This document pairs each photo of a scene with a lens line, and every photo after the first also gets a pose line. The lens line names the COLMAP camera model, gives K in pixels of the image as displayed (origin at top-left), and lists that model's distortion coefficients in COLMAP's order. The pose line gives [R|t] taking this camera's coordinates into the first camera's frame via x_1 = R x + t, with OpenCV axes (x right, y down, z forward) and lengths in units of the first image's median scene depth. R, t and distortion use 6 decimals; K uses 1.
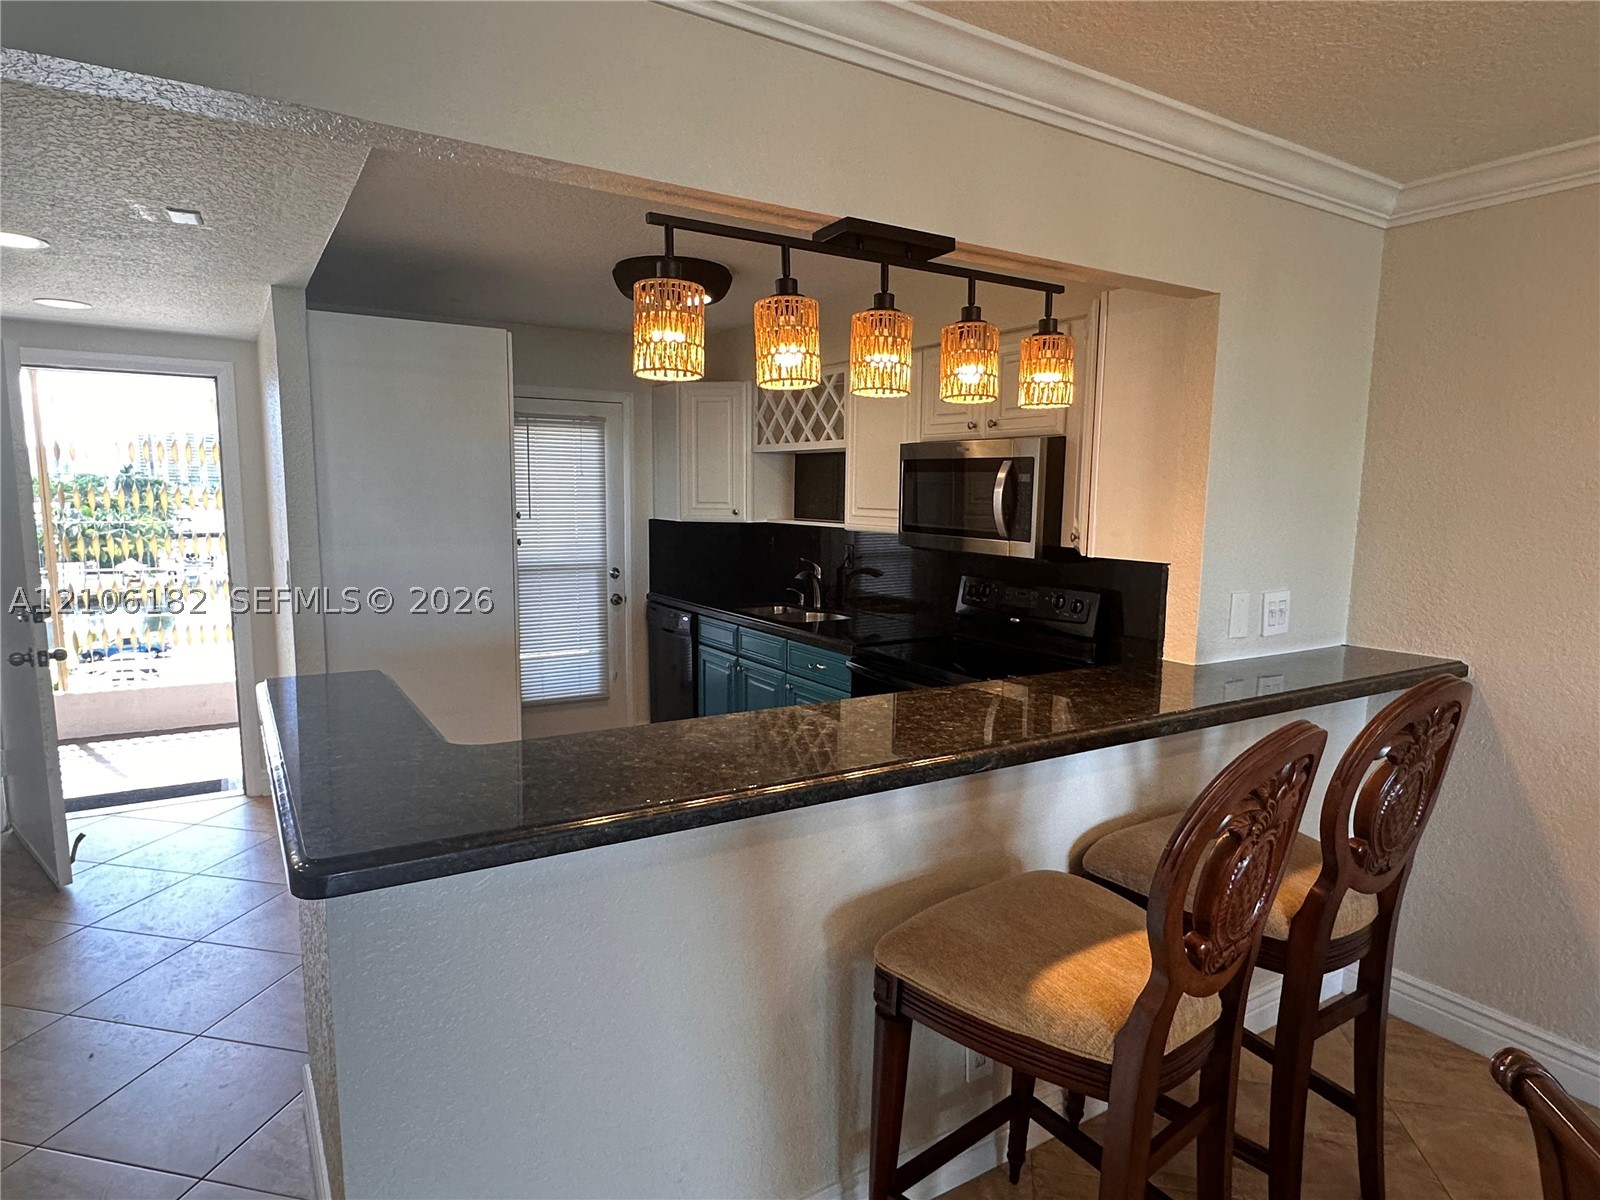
lens RADIAL K [[925.1, 0, 795.0], [0, 925.1, 610.2], [0, 0, 1]] dist [0.001059, 0.000137]
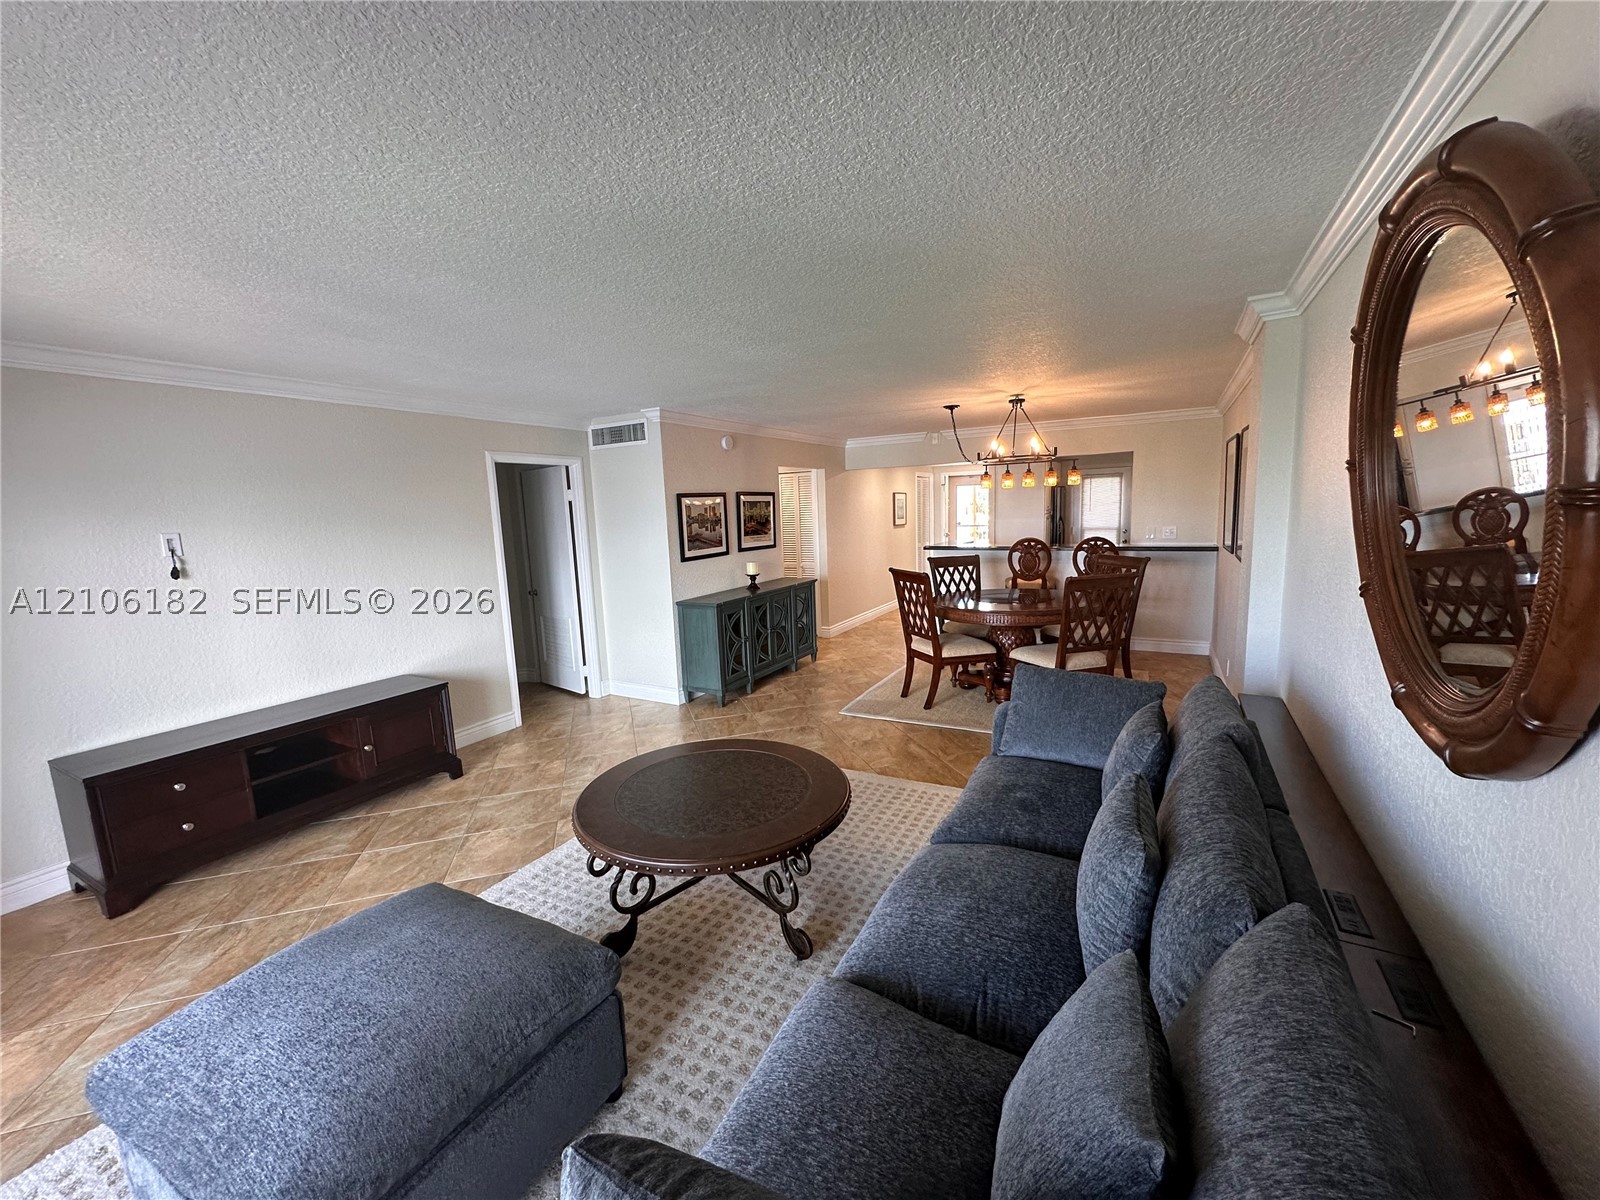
lens RADIAL K [[636.7, 0, 792.8], [0, 636.7, 596.3], [0, 0, 1]] dist [-0.004407, 0.000861]
pose [[0.480909, 0.091153, -0.872019, 1.180135], [-0.067811, 0.995469, 0.066660, 0.108910], [0.874144, 0.027075, 0.484911, -0.870080]]
